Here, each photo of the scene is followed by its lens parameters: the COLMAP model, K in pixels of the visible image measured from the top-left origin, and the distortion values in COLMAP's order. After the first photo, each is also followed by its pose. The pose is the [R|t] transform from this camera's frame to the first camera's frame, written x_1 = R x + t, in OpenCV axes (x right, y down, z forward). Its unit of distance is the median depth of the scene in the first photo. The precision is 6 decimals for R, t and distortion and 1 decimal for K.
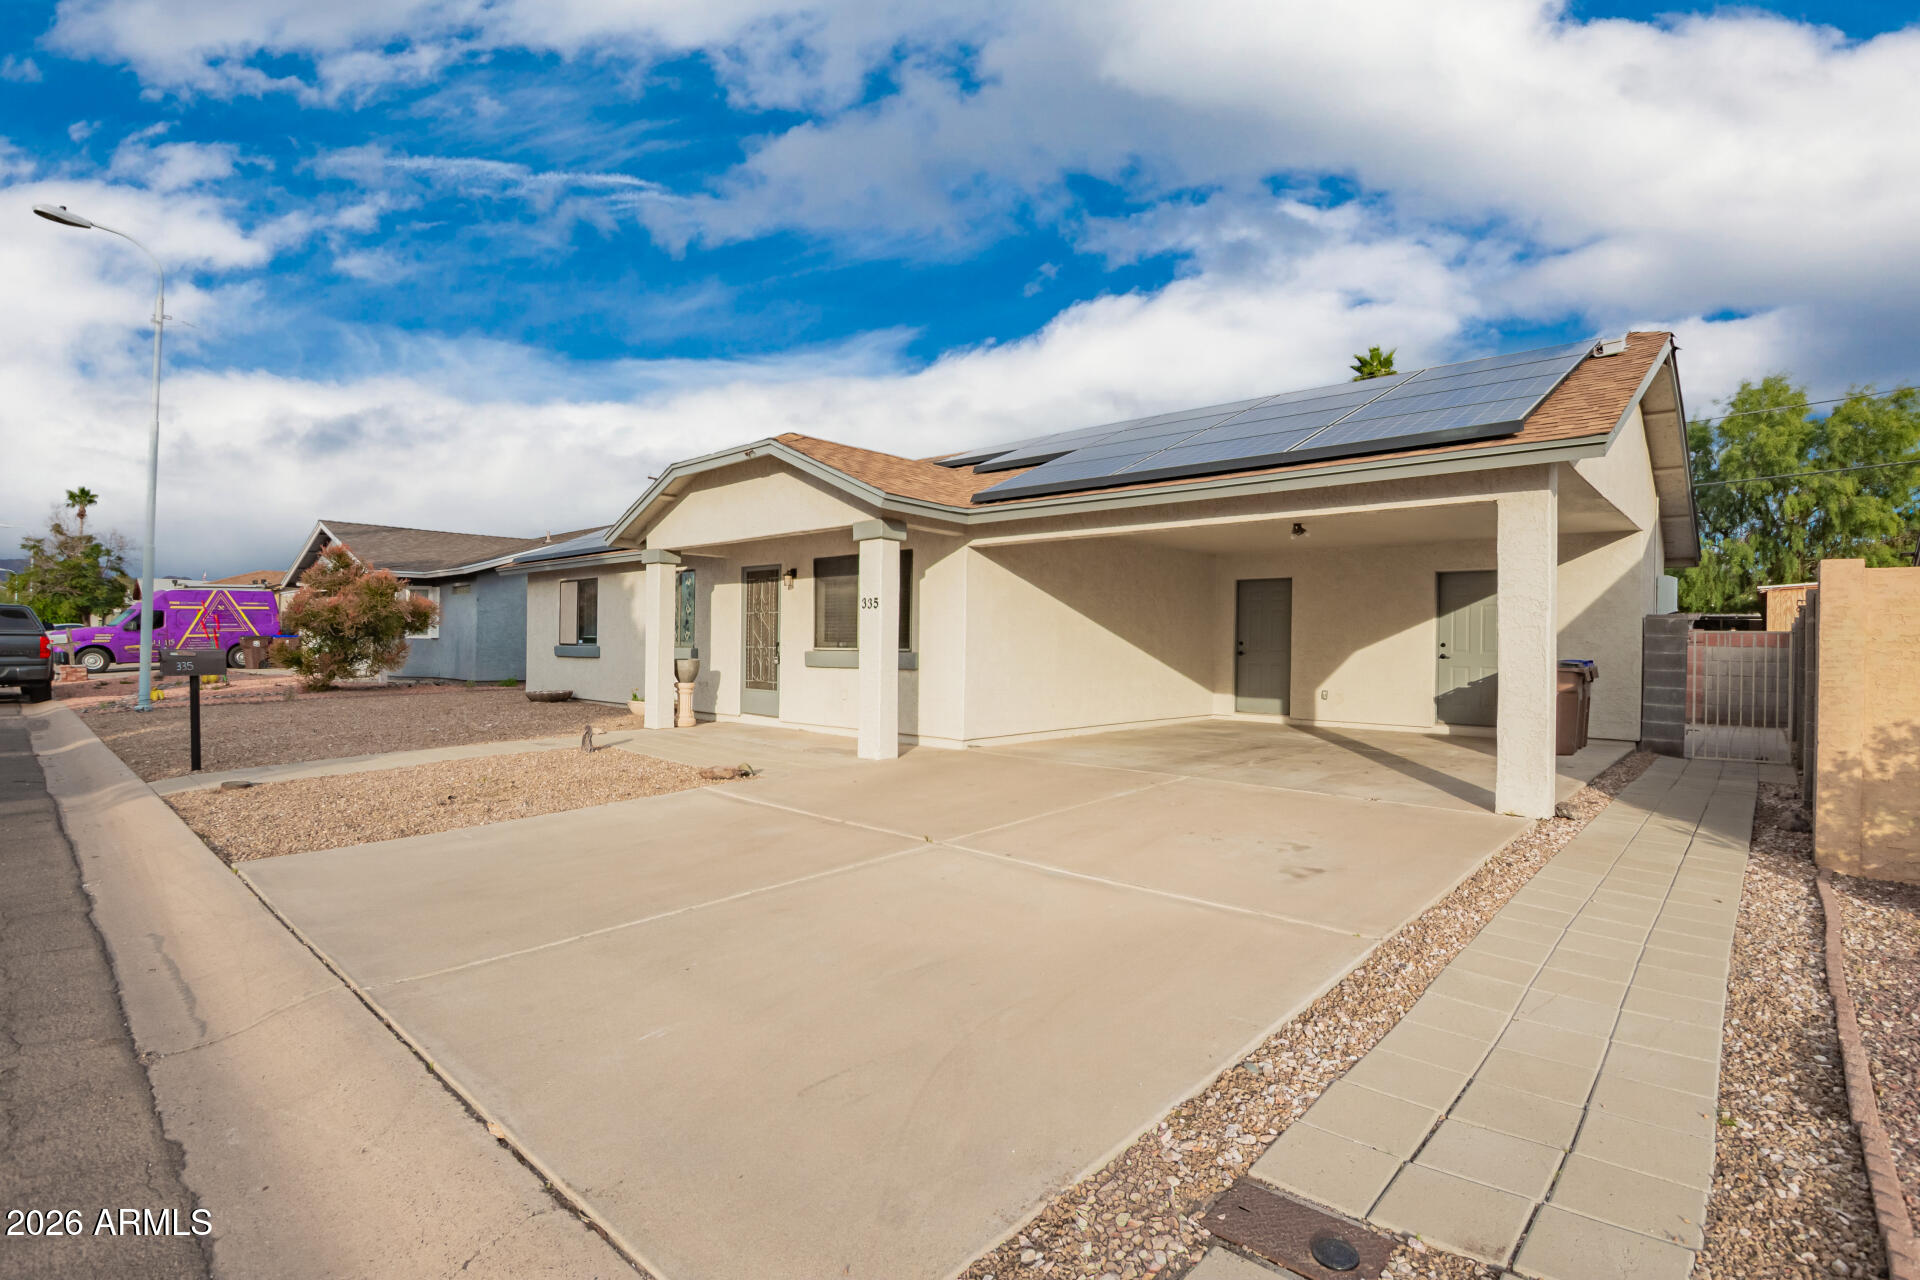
lens RADIAL K [[887.4, 0, 960.0], [0, 887.4, 640.0], [0, 0, 1]] dist [0.001047, -0.000413]
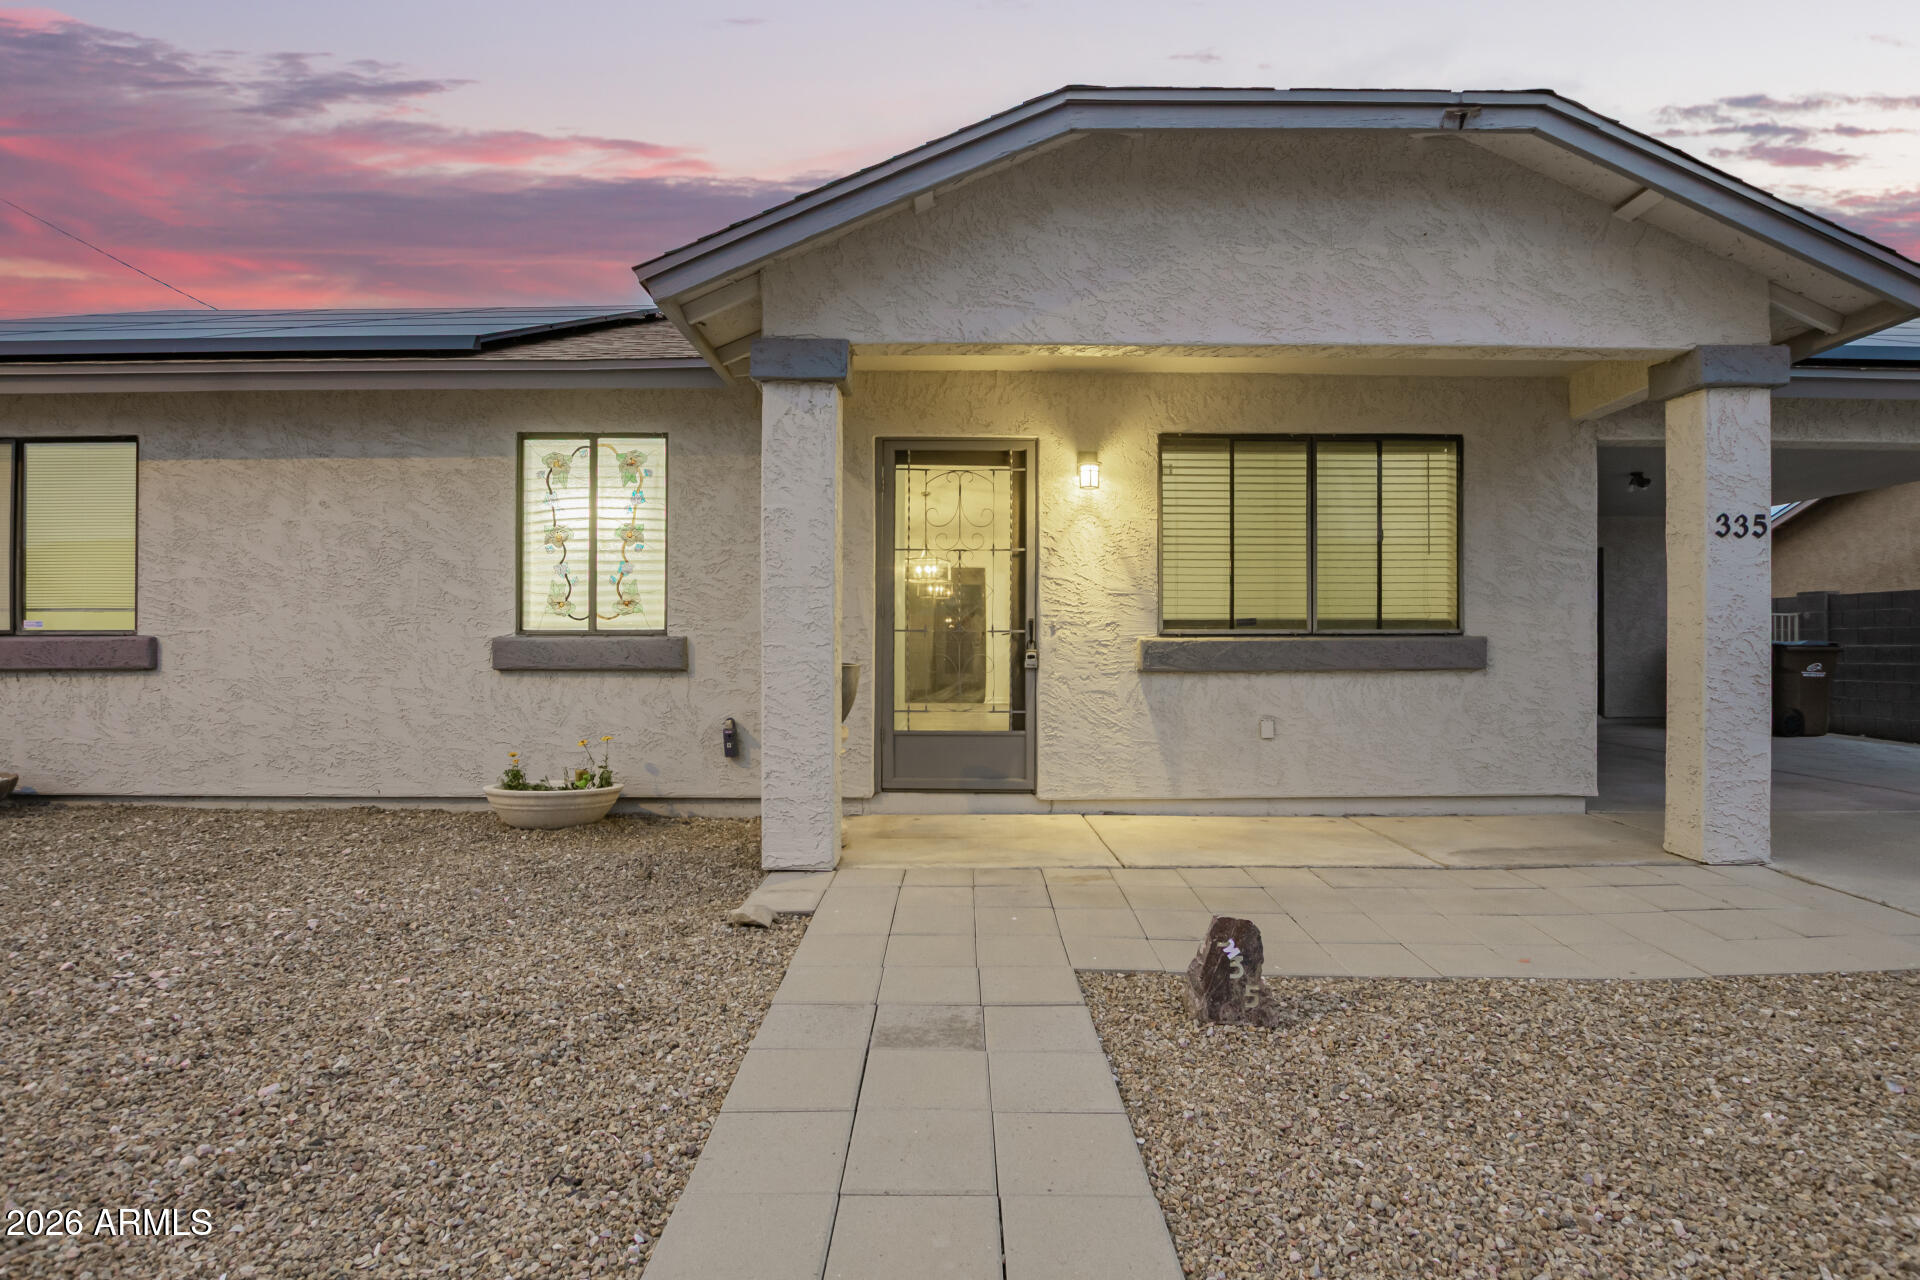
lens RADIAL K [[918.9, 0, 960.0], [0, 918.9, 640.0], [0, 0, 1]] dist [-0.010435, 0.000160]
pose [[0.737087, -0.007911, 0.675751, -0.541475], [0.004896, 0.999968, 0.006366, 0.009385], [-0.675780, -0.001384, 0.737102, 0.690974]]
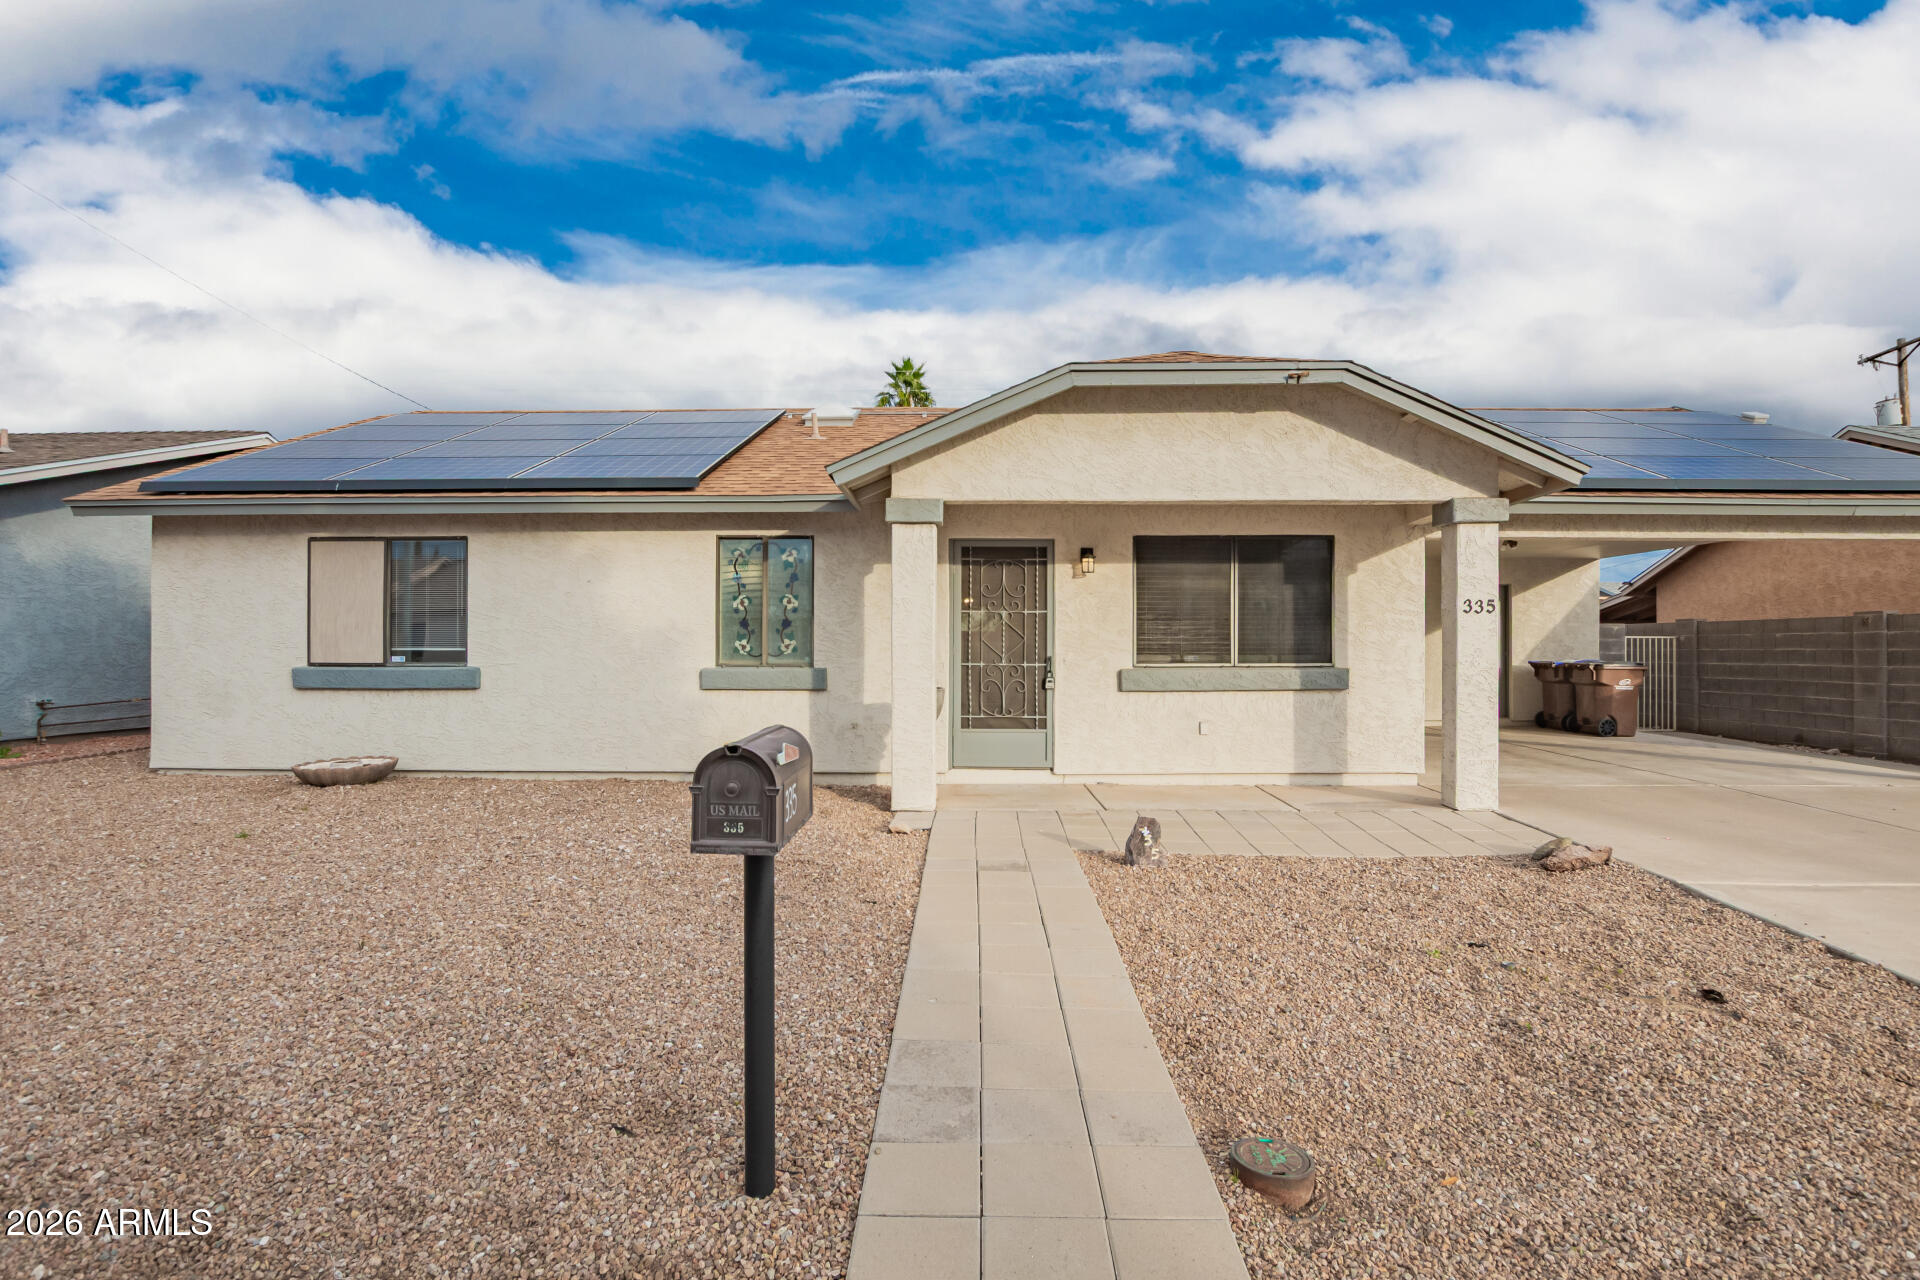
lens RADIAL K [[918.9, 0, 960.0], [0, 918.9, 640.0], [0, 0, 1]] dist [-0.010435, 0.000160]
pose [[0.749813, -0.006698, 0.661616, -0.716447], [0.004488, 0.999977, 0.005037, -0.013656], [-0.661634, -0.000808, 0.749826, 0.528851]]
